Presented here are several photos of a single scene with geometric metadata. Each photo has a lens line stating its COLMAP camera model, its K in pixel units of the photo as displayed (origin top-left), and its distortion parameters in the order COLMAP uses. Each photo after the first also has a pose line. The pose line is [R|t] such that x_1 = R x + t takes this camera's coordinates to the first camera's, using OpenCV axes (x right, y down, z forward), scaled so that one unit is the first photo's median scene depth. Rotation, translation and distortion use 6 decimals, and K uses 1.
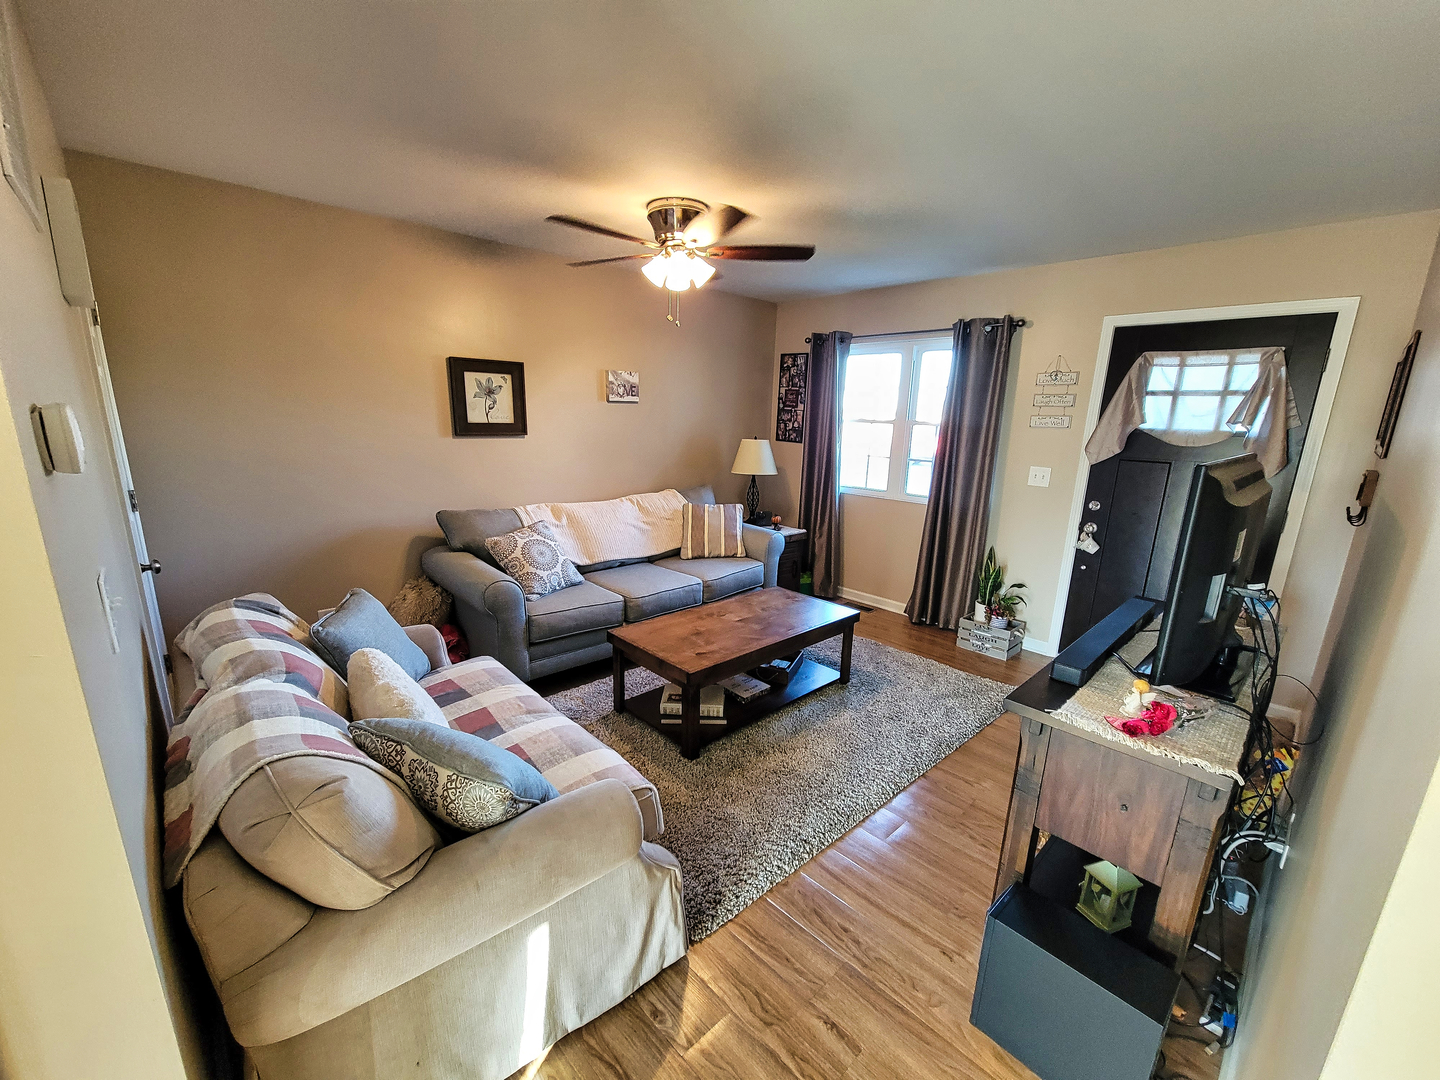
lens RADIAL K [[586.1, 0, 722.5], [0, 586.1, 539.3], [0, 0, 1]] dist [-0.003037, -0.001233]
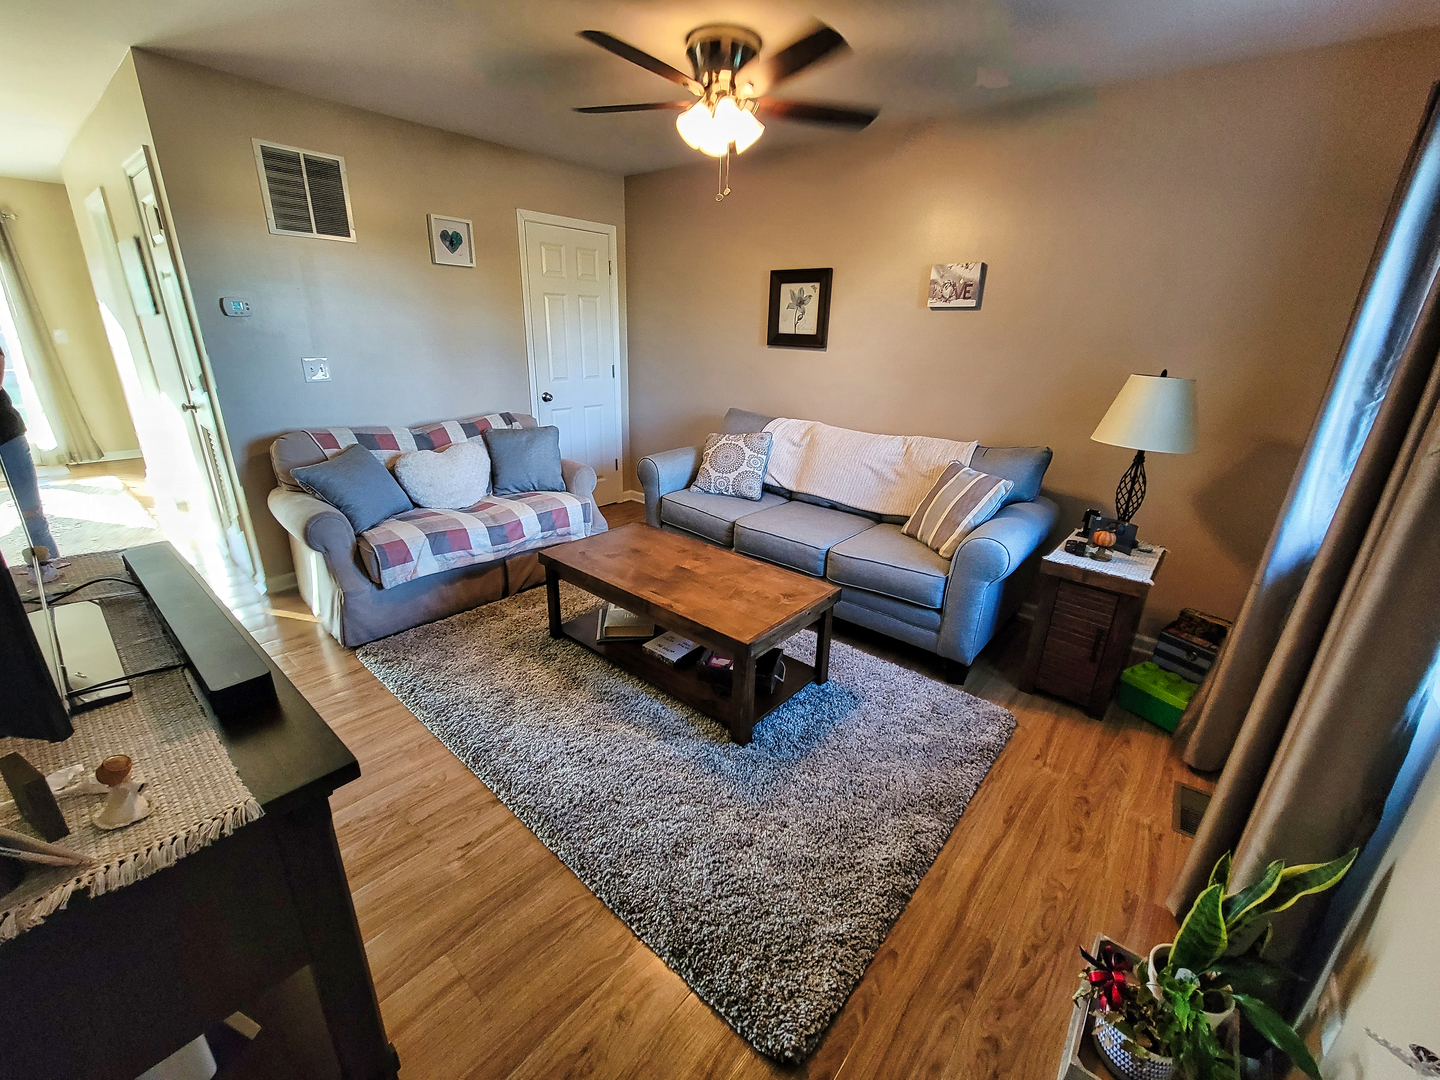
lens RADIAL K [[586.1, 0, 729.6], [0, 586.1, 544.0], [0, 0, 1]] dist [-0.003037, -0.001233]
pose [[0.118816, 0.312388, -0.942495, 0.673543], [-0.246642, 0.928753, 0.276740, -0.112703], [0.961795, 0.199578, 0.187398, 0.771076]]
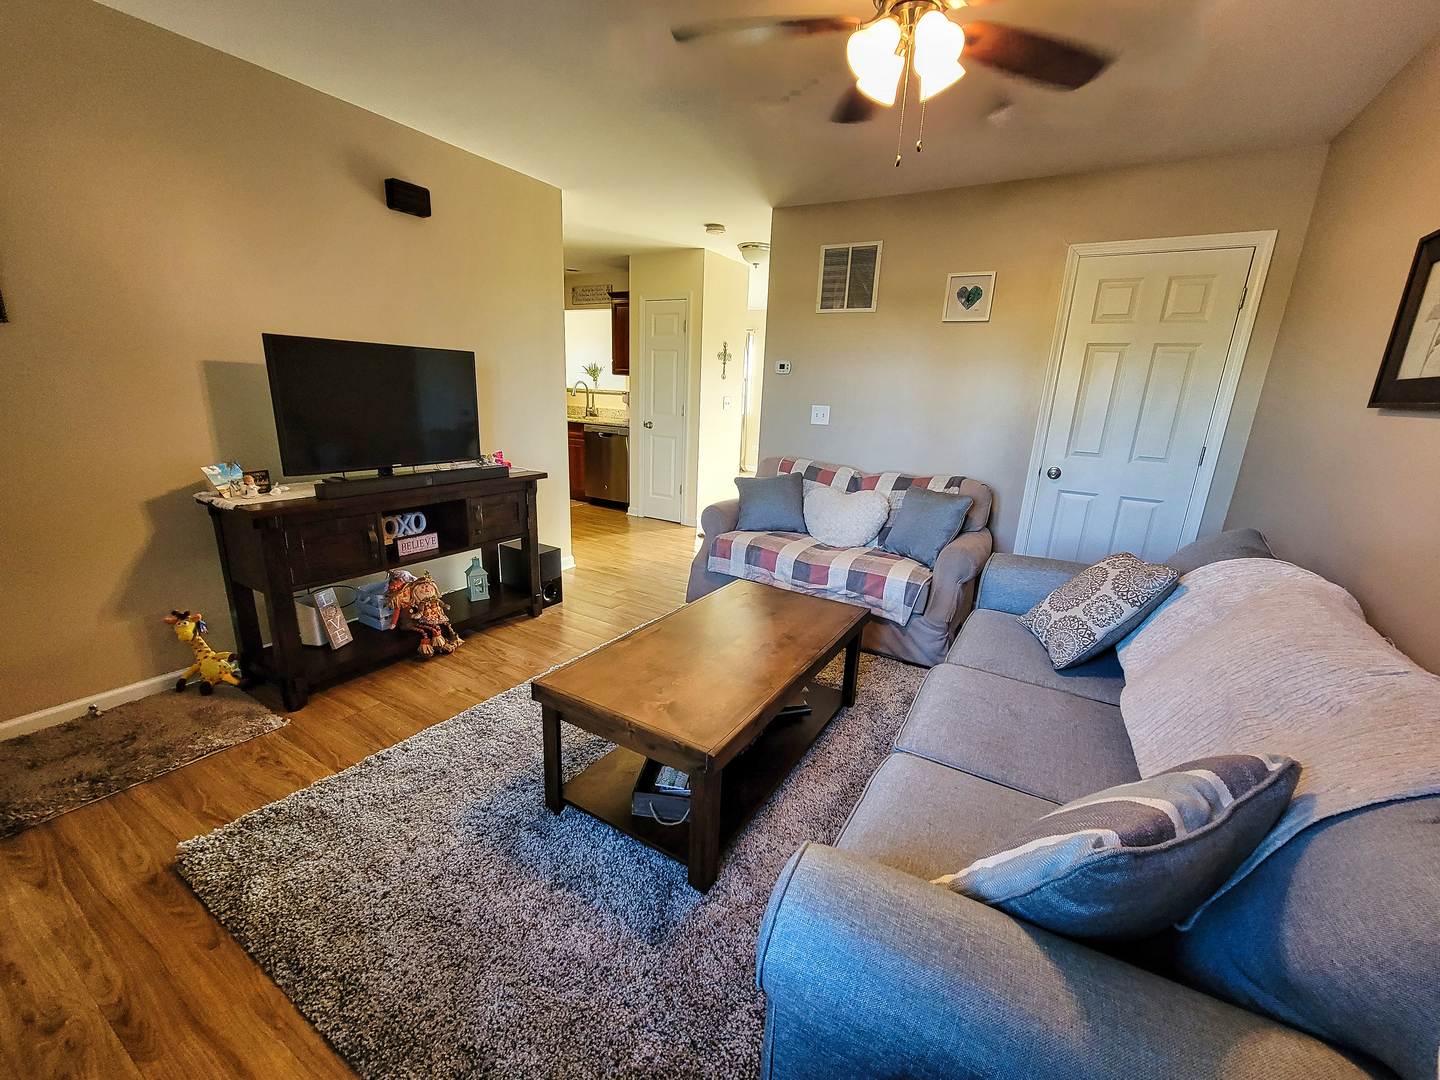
lens RADIAL K [[586.1, 0, 723.9], [0, 586.1, 550.9], [0, 0, 1]] dist [-0.003037, -0.001233]
pose [[-0.958158, -0.002312, -0.286230, 0.194983], [-0.138887, 0.878122, 0.457833, -0.212428], [0.250287, 0.478430, -0.841701, 1.282208]]
